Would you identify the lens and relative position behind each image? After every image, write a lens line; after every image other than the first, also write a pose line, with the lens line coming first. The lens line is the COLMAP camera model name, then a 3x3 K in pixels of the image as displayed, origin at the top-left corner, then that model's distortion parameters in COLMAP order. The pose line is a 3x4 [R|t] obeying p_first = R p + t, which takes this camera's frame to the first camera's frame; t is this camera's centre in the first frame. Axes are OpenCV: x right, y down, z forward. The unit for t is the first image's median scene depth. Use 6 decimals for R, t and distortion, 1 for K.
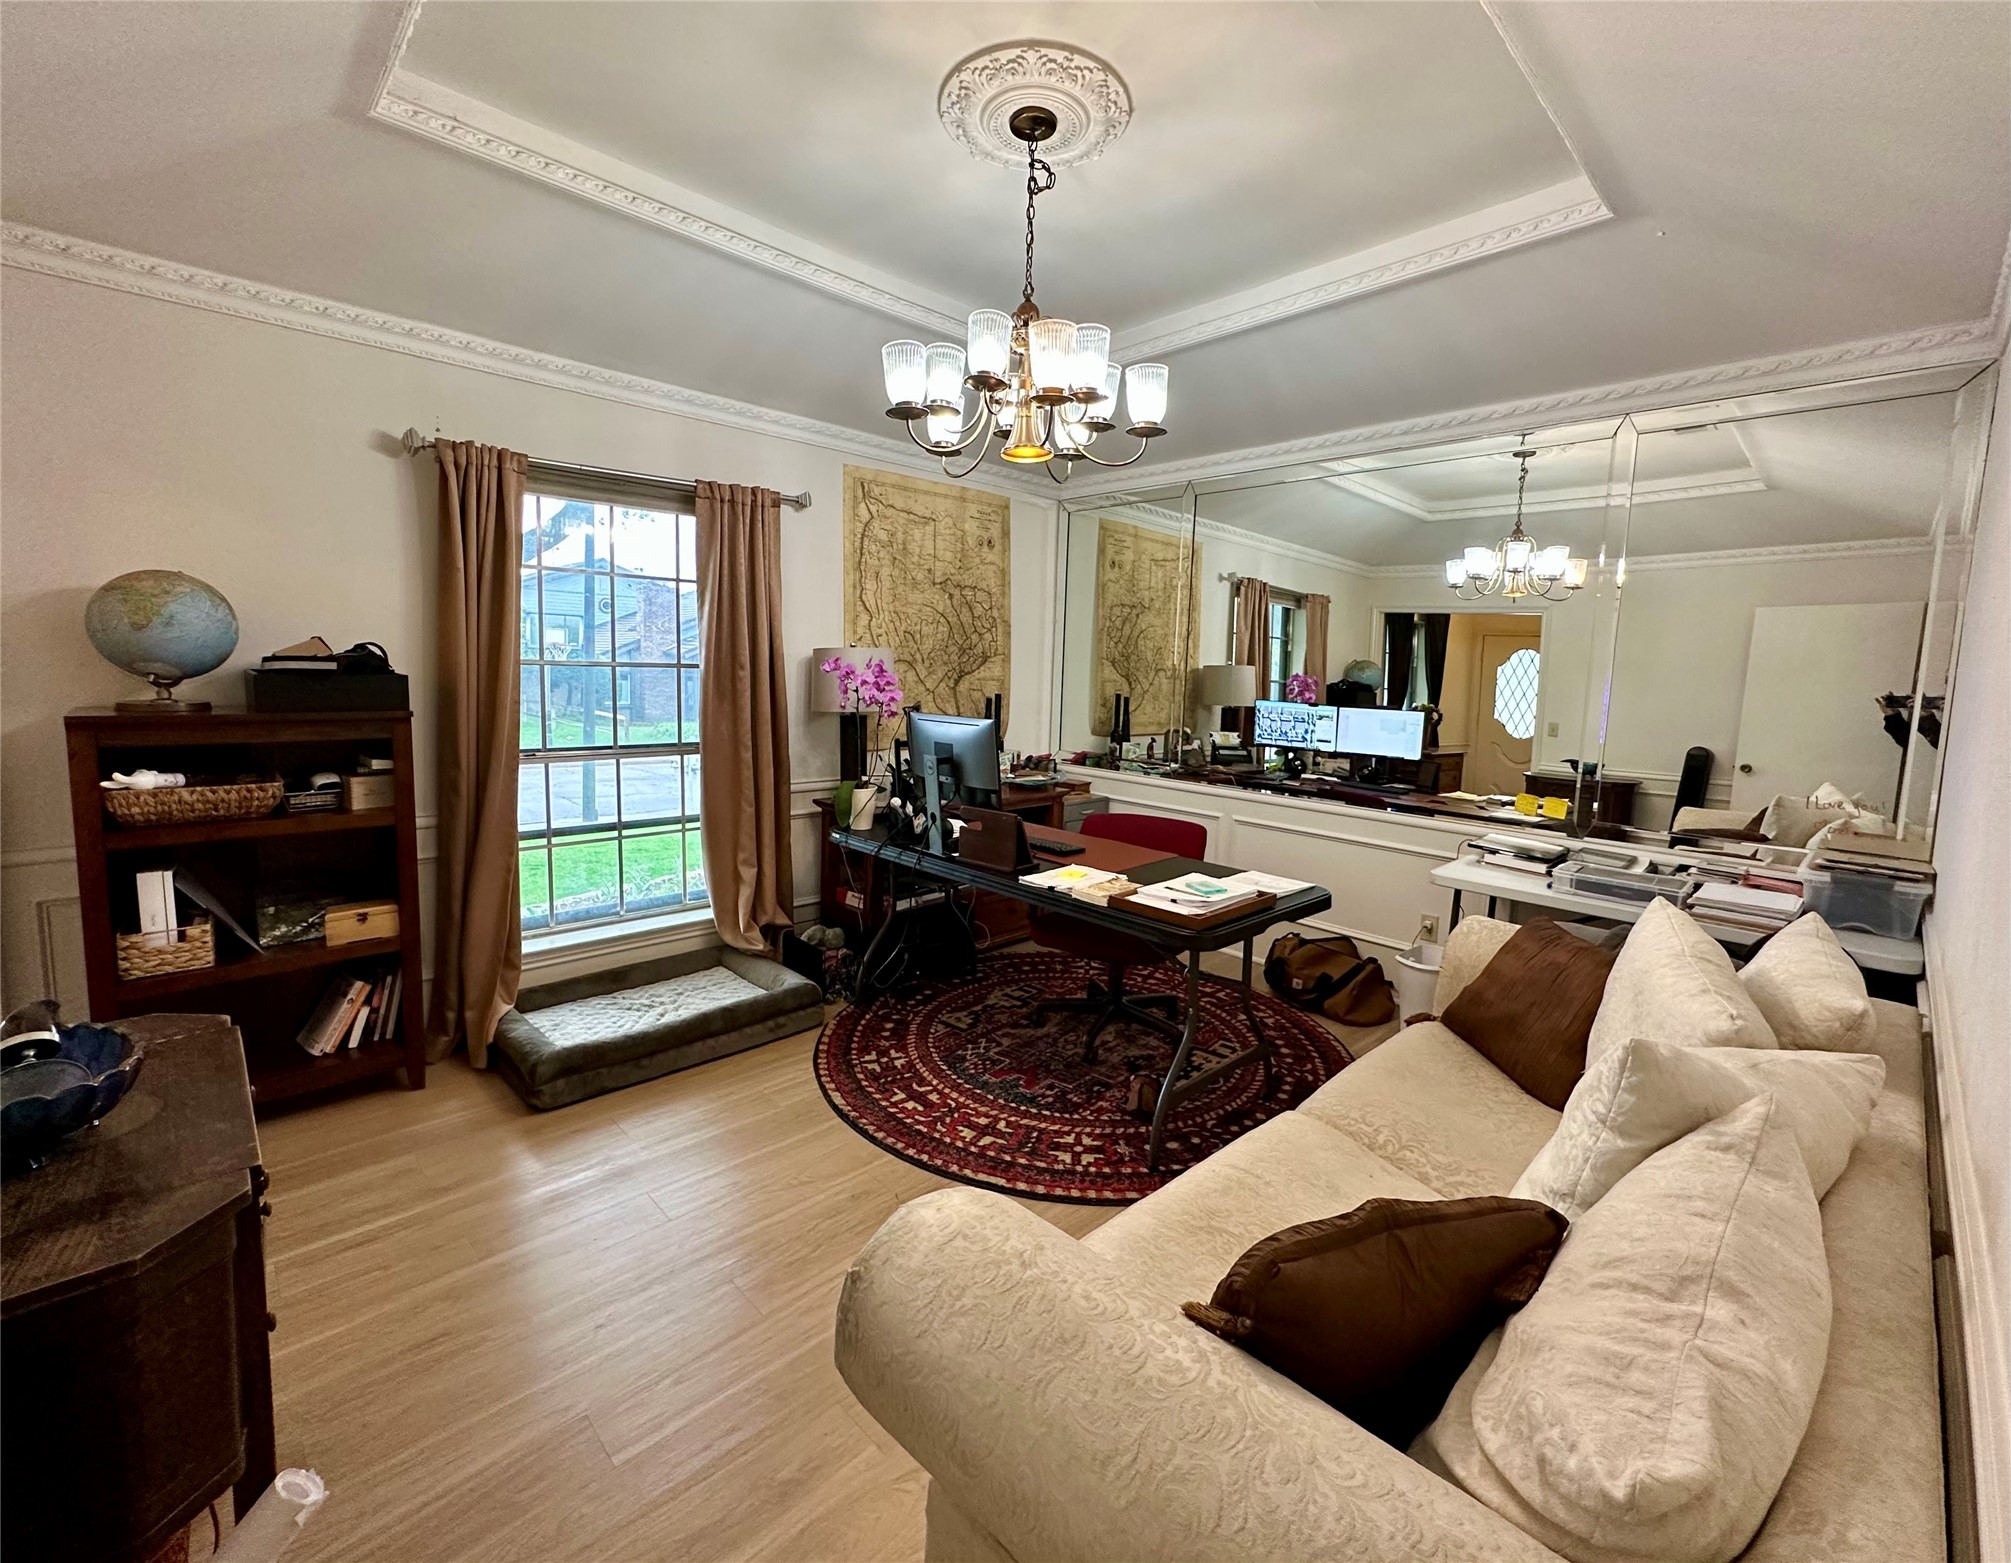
lens RADIAL K [[857.3, 0, 1024.5], [0, 857.3, 747.6], [0, 0, 1]] dist [-0.004916, -0.000439]
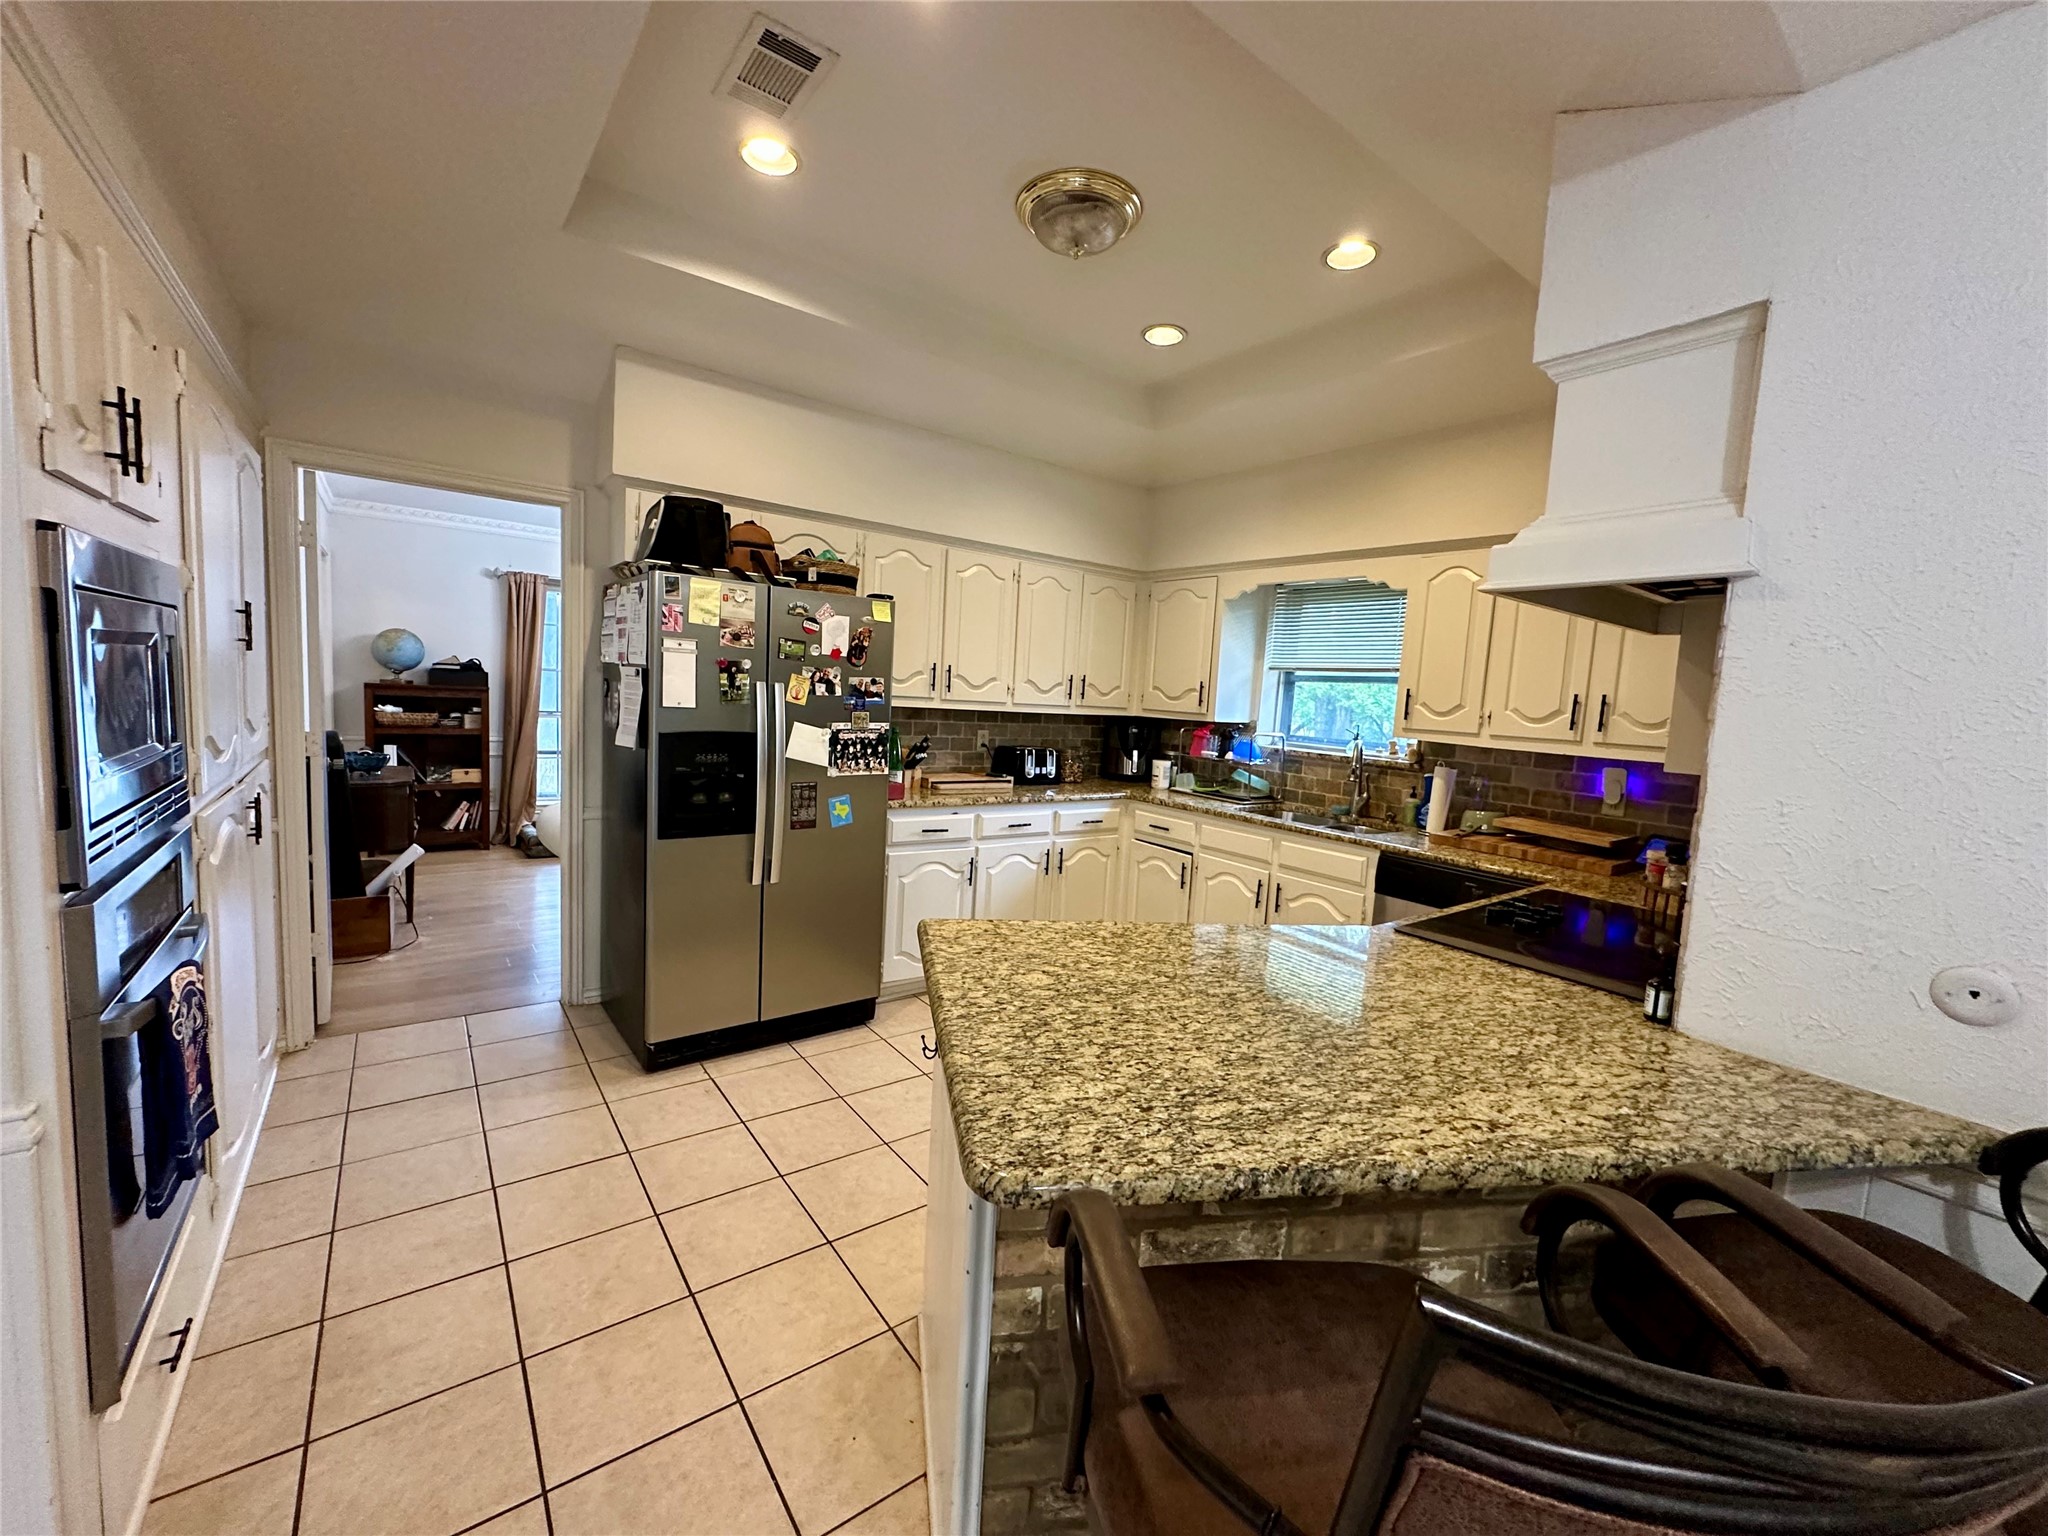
lens RADIAL K [[820.6, 0, 1030.6], [0, 820.6, 769.8], [0, 0, 1]] dist [-0.006285, 0.001086]
pose [[0.992935, 0.037372, -0.112618, 1.064051], [-0.038716, 0.999203, -0.009768, 0.152070], [0.112163, 0.014059, 0.993590, -1.114229]]
